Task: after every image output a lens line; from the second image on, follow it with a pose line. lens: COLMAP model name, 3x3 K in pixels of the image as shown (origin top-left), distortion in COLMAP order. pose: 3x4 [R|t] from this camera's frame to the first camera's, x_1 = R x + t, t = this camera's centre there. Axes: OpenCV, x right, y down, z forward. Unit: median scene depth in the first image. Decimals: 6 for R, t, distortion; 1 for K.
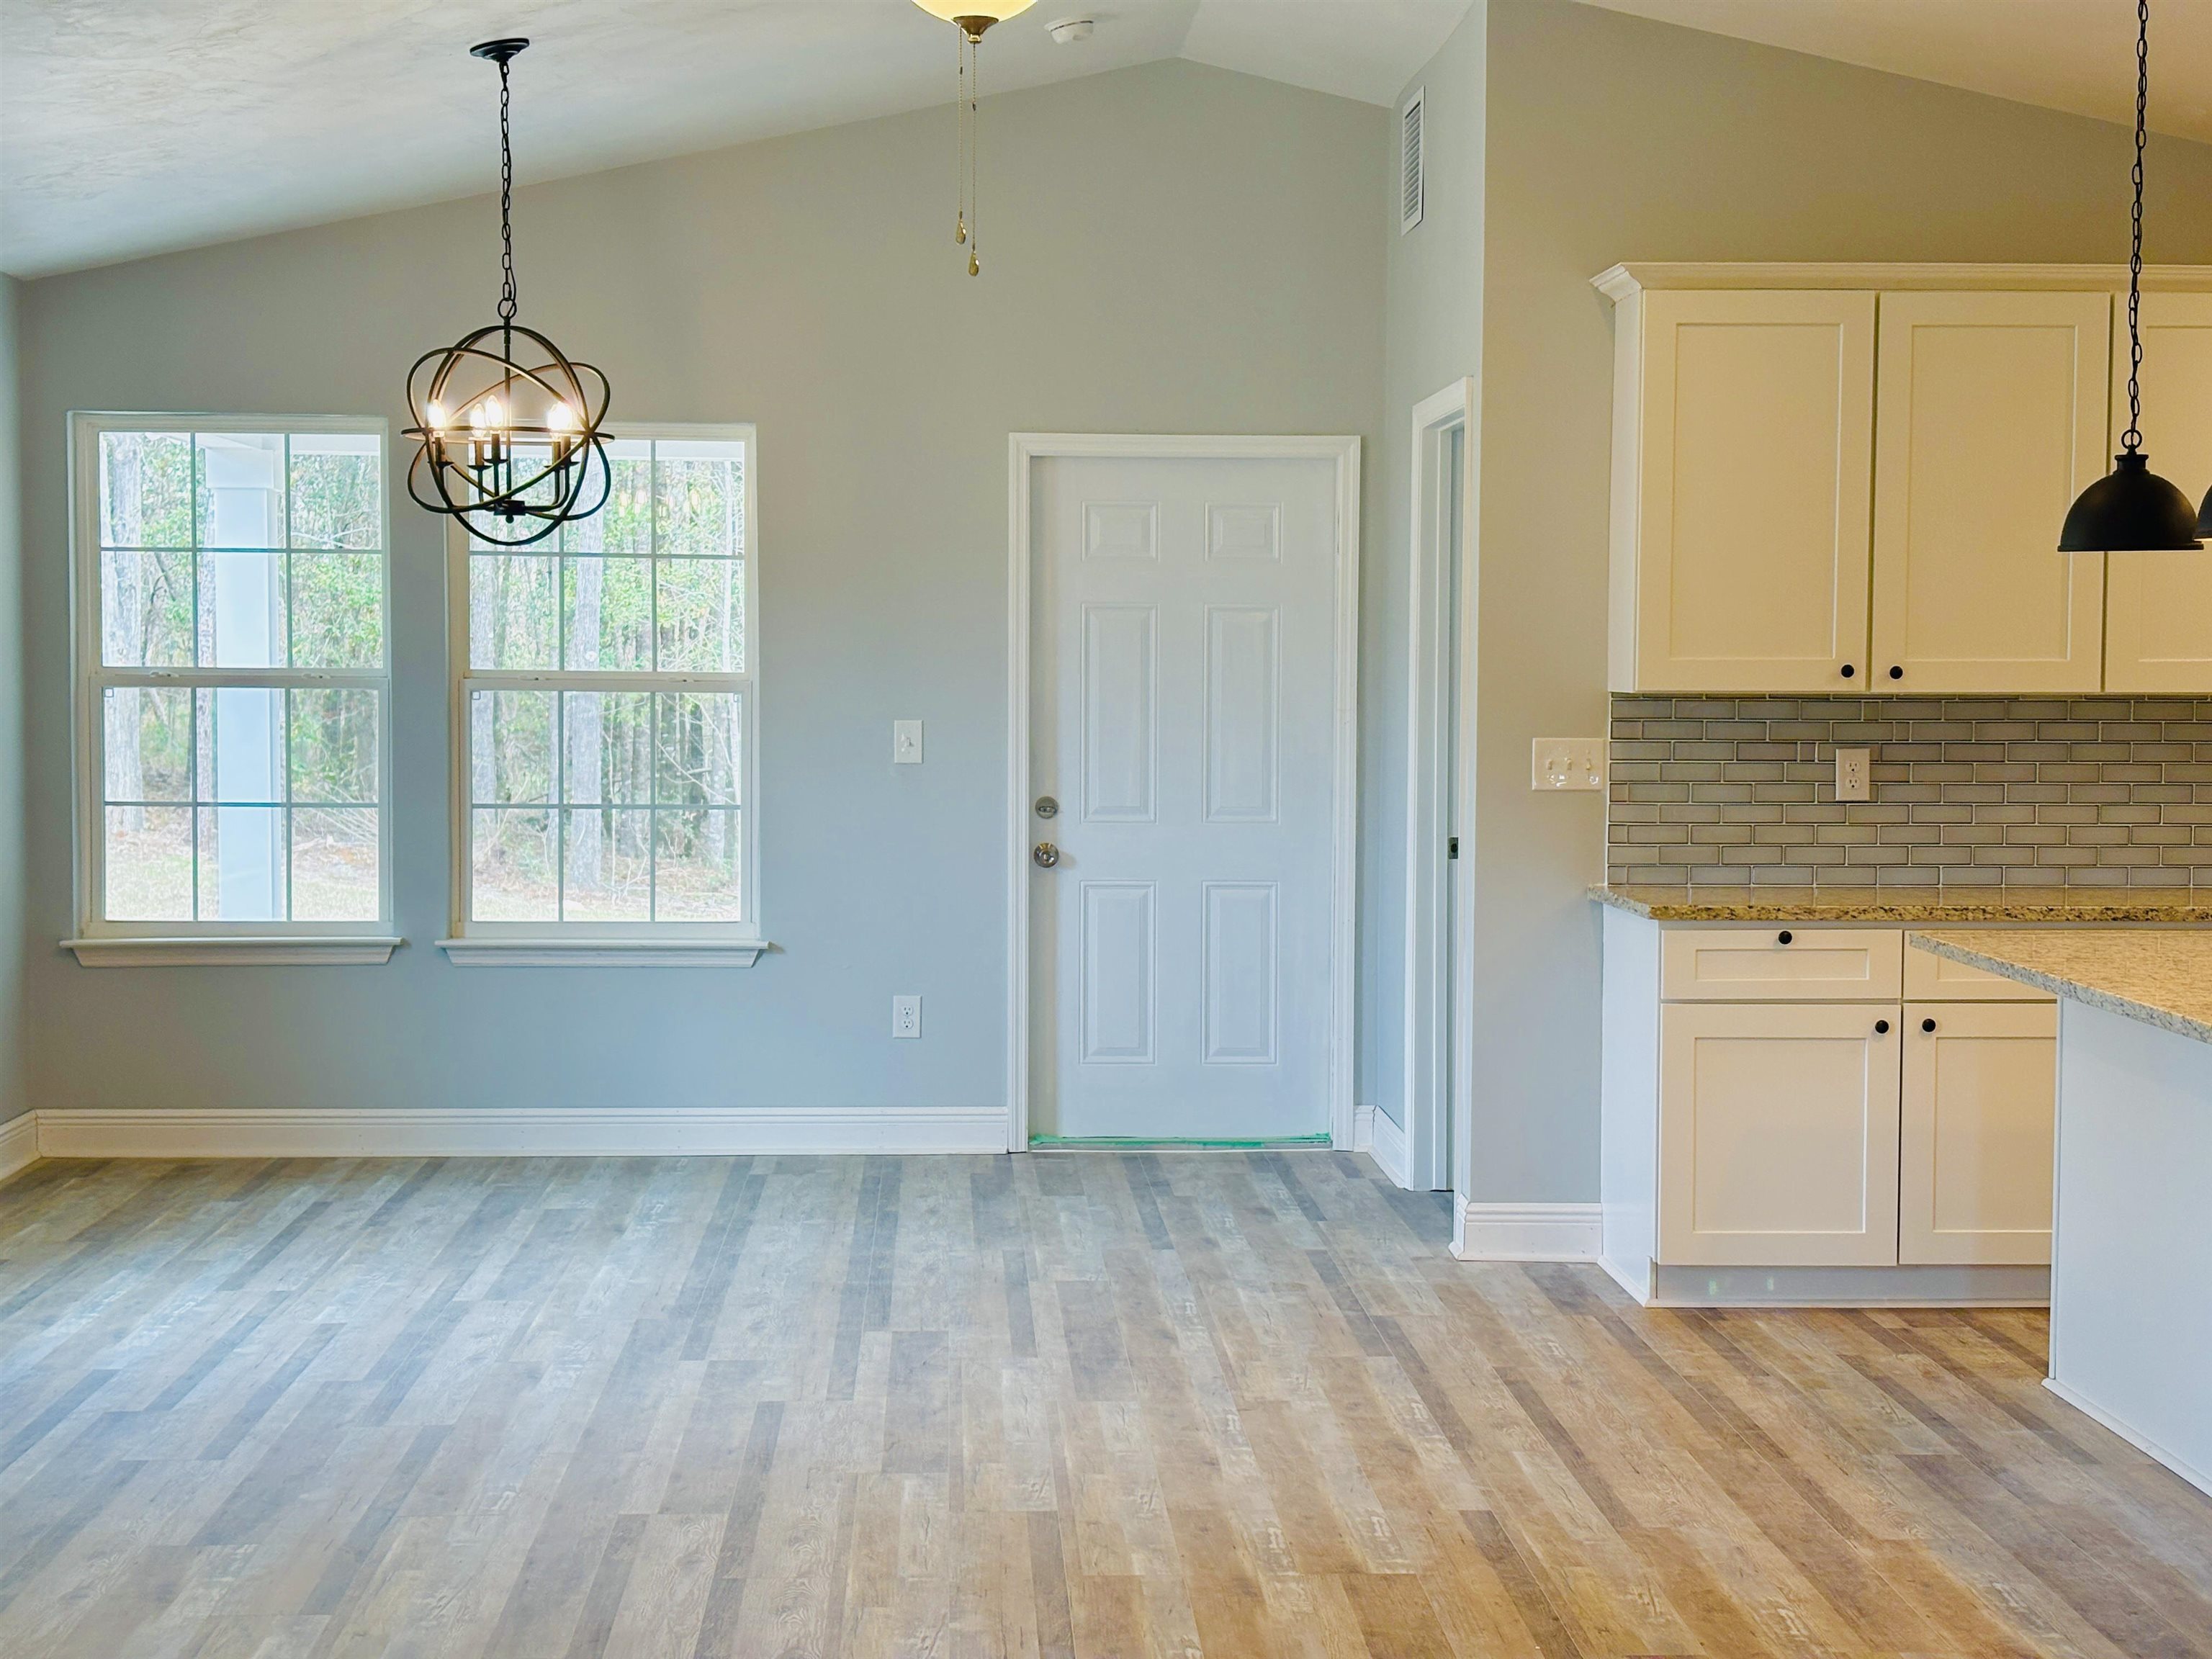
lens RADIAL K [[3346.5, 0, 1106.0], [0, 3346.5, 829.5], [0, 0, 1]] dist [0.073784, -0.024111]
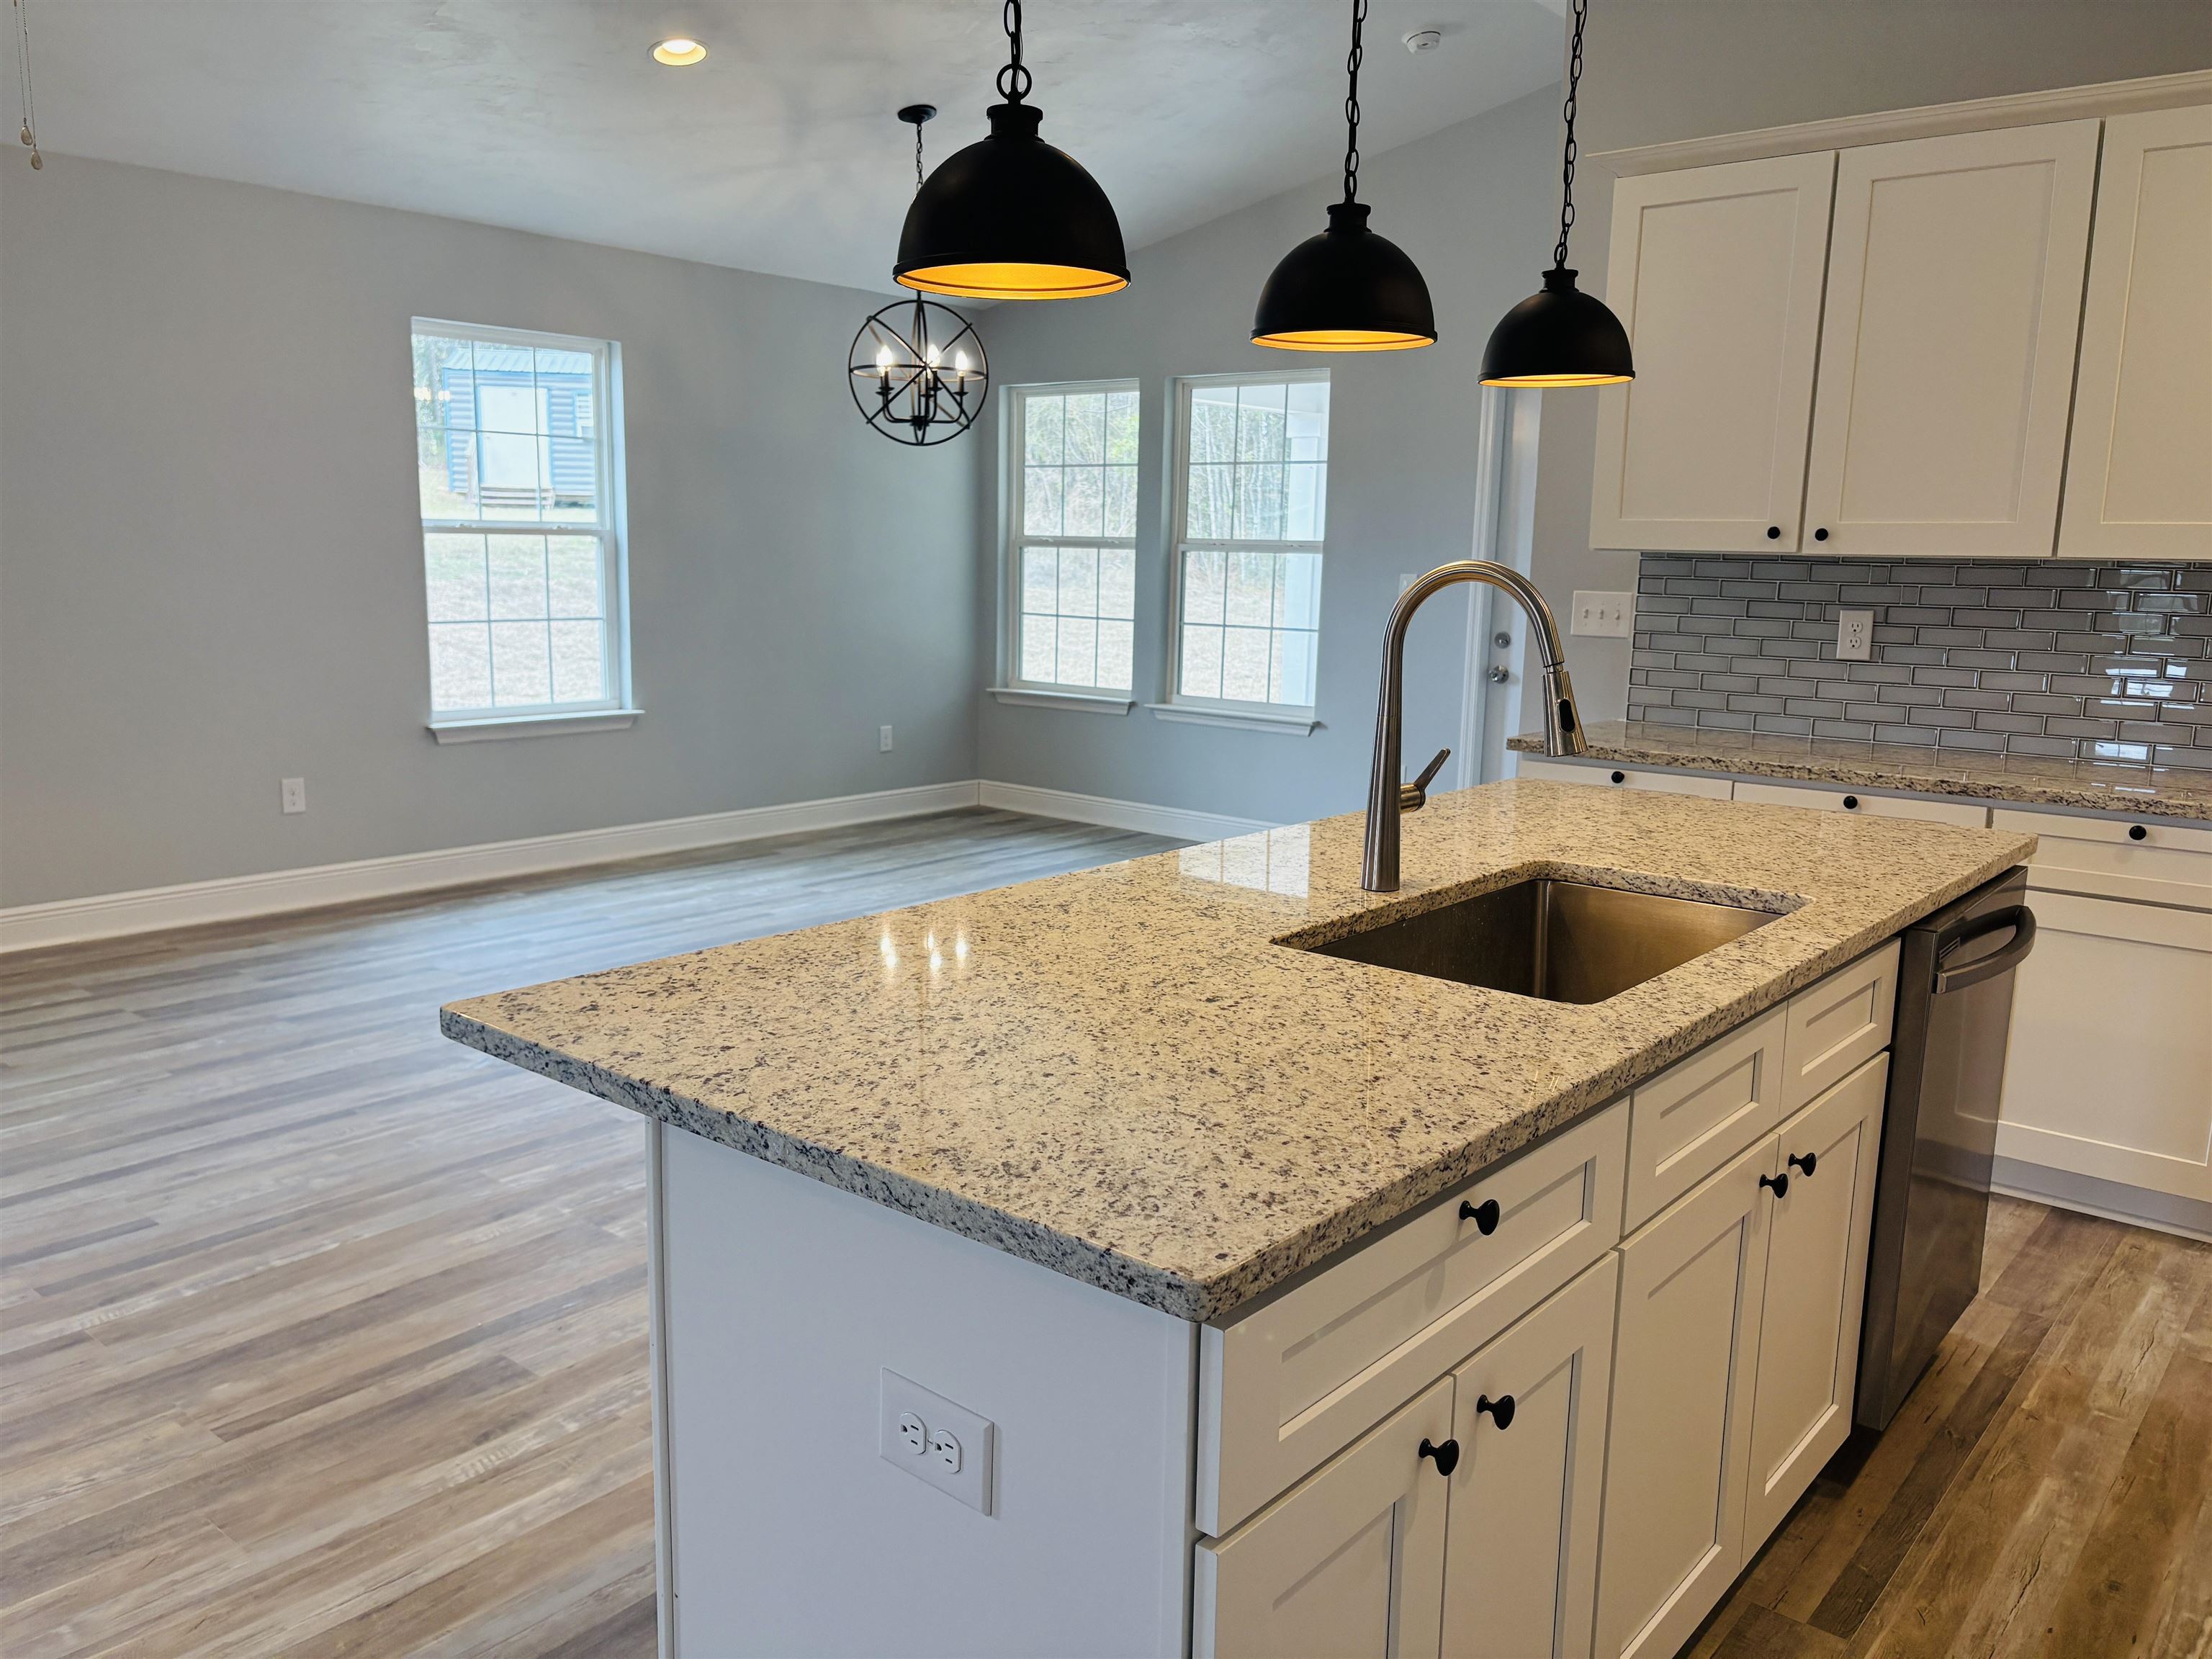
lens RADIAL K [[1680.2, 0, 1100.2], [0, 1680.2, 845.1], [0, 0, 1]] dist [0.045268, -0.057707]
pose [[0.734669, 0.129815, -0.665889, 0.427217], [-0.051938, 0.989404, 0.135582, -0.011134], [0.676434, -0.065023, 0.733627, 0.460256]]
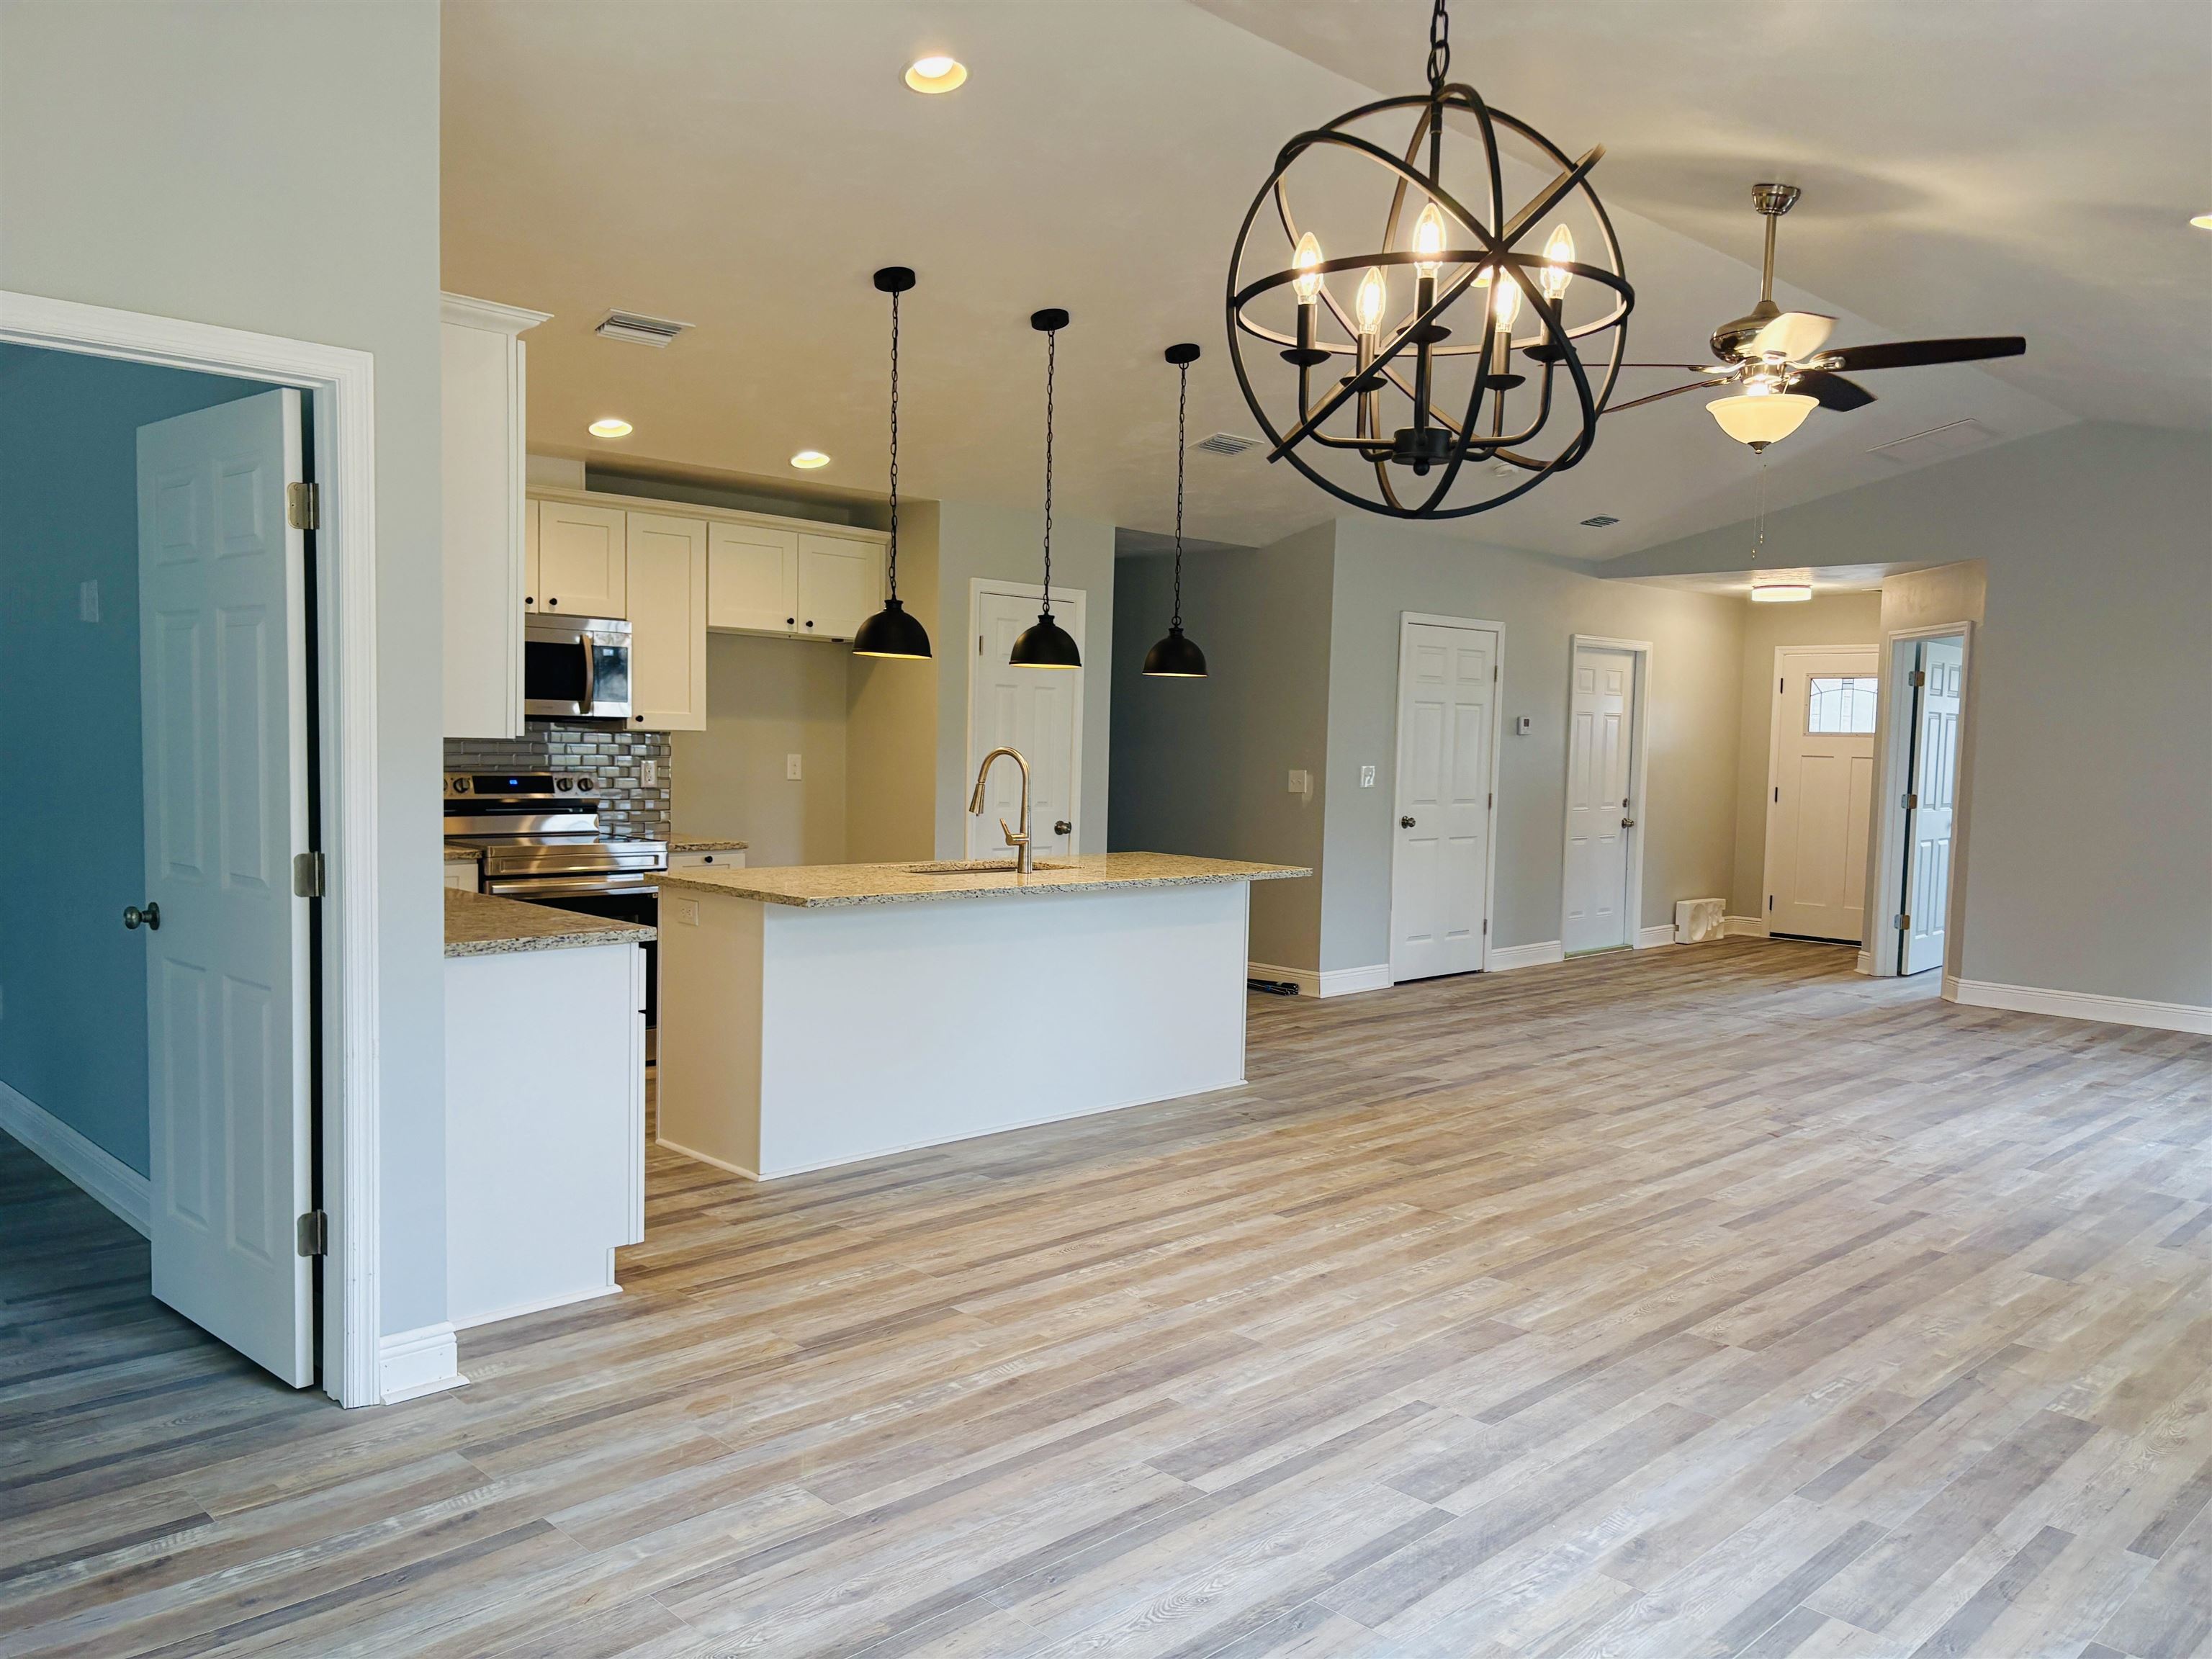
lens RADIAL K [[1686.0, 0, 1108.5], [0, 1686.0, 867.8], [0, 0, 1]] dist [0.038172, -0.036601]
pose [[-0.666593, -0.085440, 0.740509, -0.342928], [0.010676, 0.992213, 0.124092, -0.063113], [-0.745345, 0.090624, -0.660490, 1.203652]]
